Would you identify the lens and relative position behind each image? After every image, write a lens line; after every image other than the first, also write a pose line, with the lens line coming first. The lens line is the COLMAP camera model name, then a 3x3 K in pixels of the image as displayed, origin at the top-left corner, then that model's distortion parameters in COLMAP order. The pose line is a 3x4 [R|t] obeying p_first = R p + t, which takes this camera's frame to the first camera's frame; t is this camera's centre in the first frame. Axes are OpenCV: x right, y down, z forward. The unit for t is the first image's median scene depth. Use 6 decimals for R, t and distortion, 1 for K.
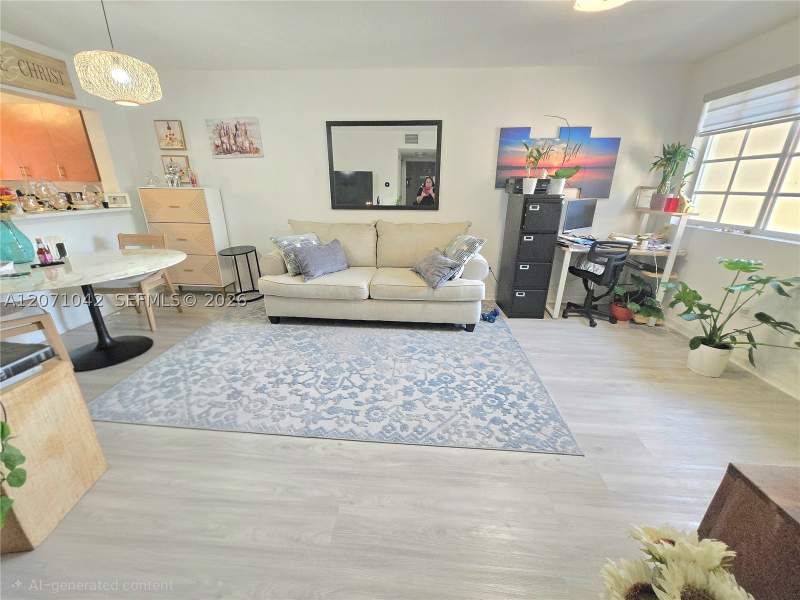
lens RADIAL K [[312.0, 0, 398.3], [0, 312.0, 291.6], [0, 0, 1]] dist [0.002435, -0.000596]
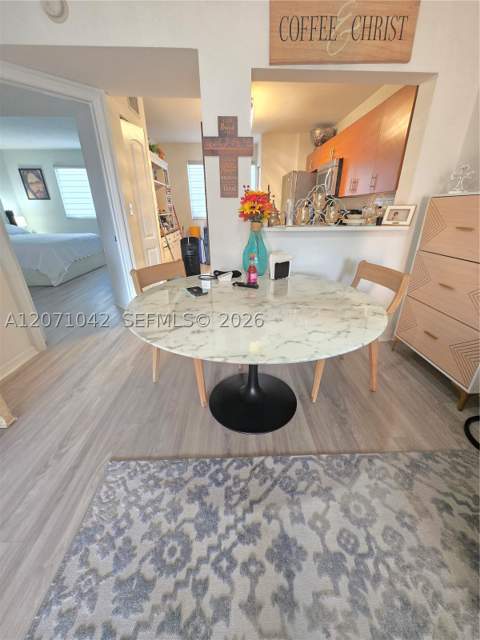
lens RADIAL K [[249.6, 0, 246.0], [0, 249.6, 318.3], [0, 0, 1]] dist [0.002435, -0.000596]
pose [[0.120606, 0.388823, -0.913384, -0.350730], [-0.316819, 0.887060, 0.335783, -0.183238], [0.940787, 0.248880, 0.230171, 0.669631]]
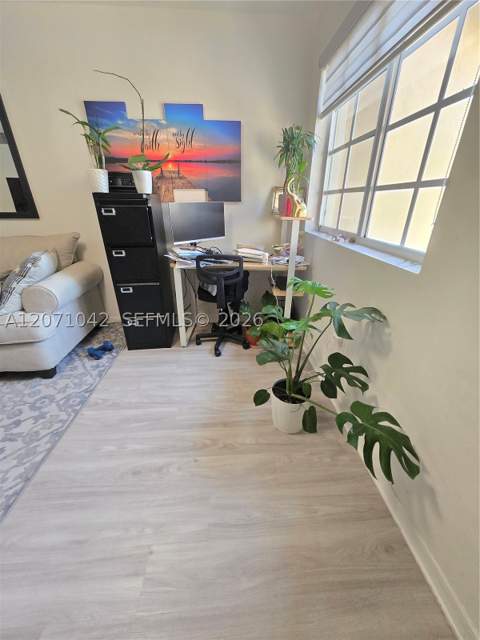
lens RADIAL K [[249.6, 0, 246.0], [0, 249.6, 318.3], [0, 0, 1]] dist [0.002435, -0.000596]
pose [[0.989269, -0.062146, 0.132229, 0.643036], [0.047613, 0.992750, 0.110366, -0.065239], [-0.138129, -0.102886, 0.985056, 0.334435]]
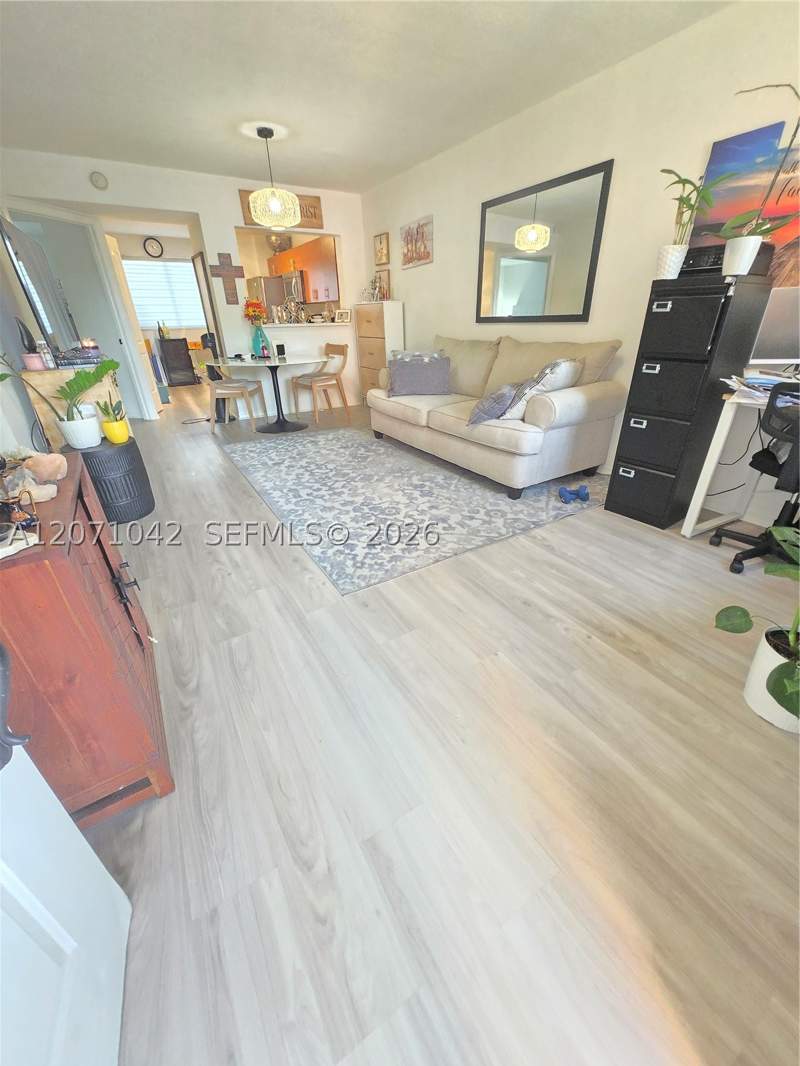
lens RADIAL K [[415.7, 0, 410.0], [0, 415.7, 530.2], [0, 0, 1]] dist [0.002435, -0.000596]
pose [[0.594195, 0.350436, -0.723966, 0.802213], [-0.239140, 0.936364, 0.256973, 0.008016], [0.767948, 0.020436, 0.640186, 0.217680]]
